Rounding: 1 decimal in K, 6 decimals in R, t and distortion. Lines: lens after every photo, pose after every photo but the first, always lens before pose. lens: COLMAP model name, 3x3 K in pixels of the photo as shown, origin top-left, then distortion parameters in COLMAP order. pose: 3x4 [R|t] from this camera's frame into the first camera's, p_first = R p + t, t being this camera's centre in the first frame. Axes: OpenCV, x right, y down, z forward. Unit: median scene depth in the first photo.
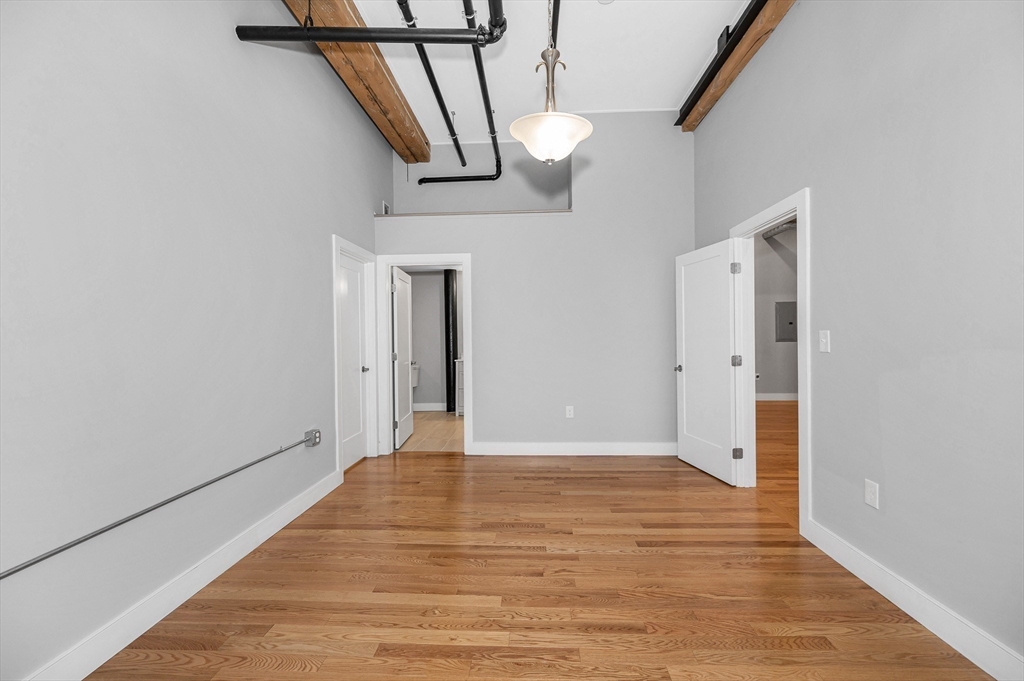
lens RADIAL K [[436.1, 0, 512.0], [0, 436.1, 340.5], [0, 0, 1]] dist [-0.000605, 0.000045]
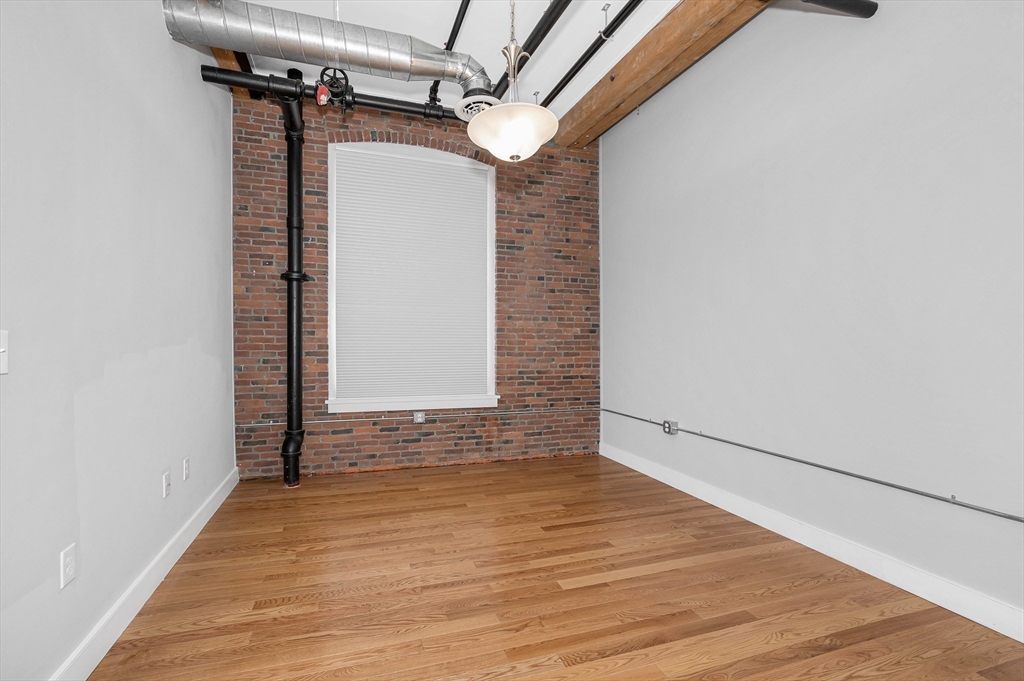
lens RADIAL K [[475.8, 0, 512.0], [0, 475.8, 340.5], [0, 0, 1]] dist [-0.000143, -0.000057]
pose [[-0.927632, 0.005018, -0.373461, 0.510307], [0.000056, 0.999912, 0.013296, 0.018159], [0.373495, 0.012313, -0.927551, 2.065705]]
